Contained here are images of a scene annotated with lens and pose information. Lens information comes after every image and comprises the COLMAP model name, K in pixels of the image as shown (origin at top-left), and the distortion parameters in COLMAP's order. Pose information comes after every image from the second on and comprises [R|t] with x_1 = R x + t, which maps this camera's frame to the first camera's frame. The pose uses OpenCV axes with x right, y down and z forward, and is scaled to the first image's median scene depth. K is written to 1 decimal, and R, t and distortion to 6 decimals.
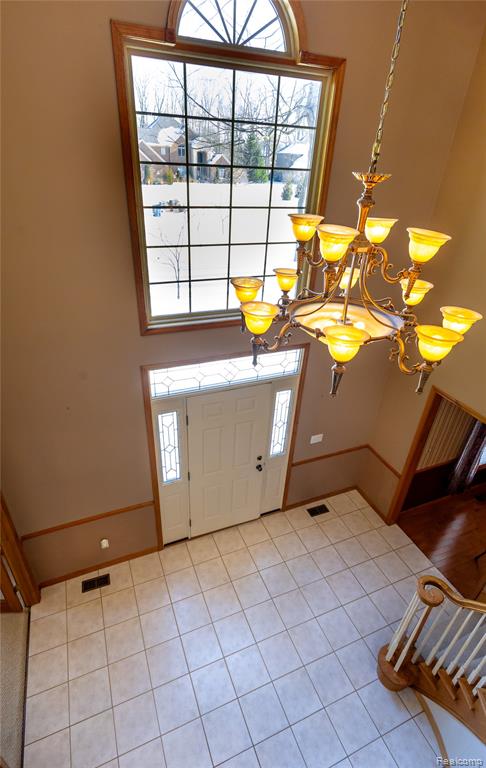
lens RADIAL K [[384.3, 0, 243.0], [0, 384.3, 384.0], [0, 0, 1]] dist [-0.001615, 0.000201]
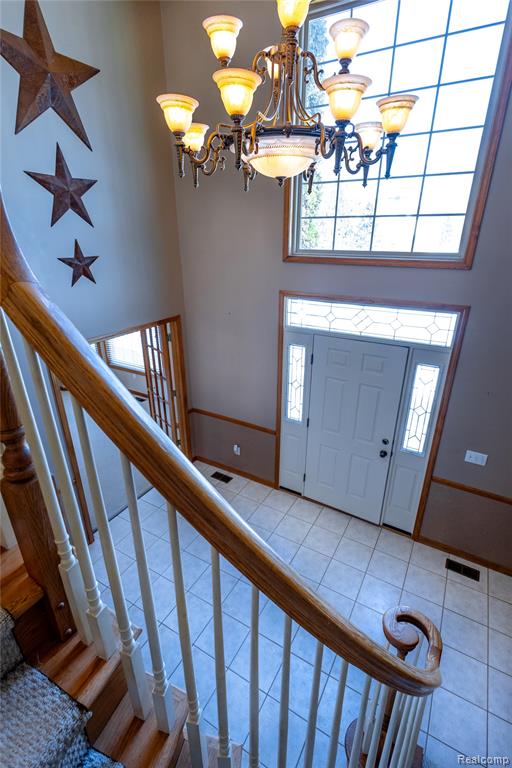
lens RADIAL K [[366.6, 0, 256.0], [0, 366.6, 384.0], [0, 0, 1]] dist [0.021751, 0.000095]
pose [[0.603261, 0.268683, -0.750923, 0.565786], [-0.379288, 0.924907, 0.026231, 0.200847], [0.701582, 0.268991, 0.659869, 0.268996]]
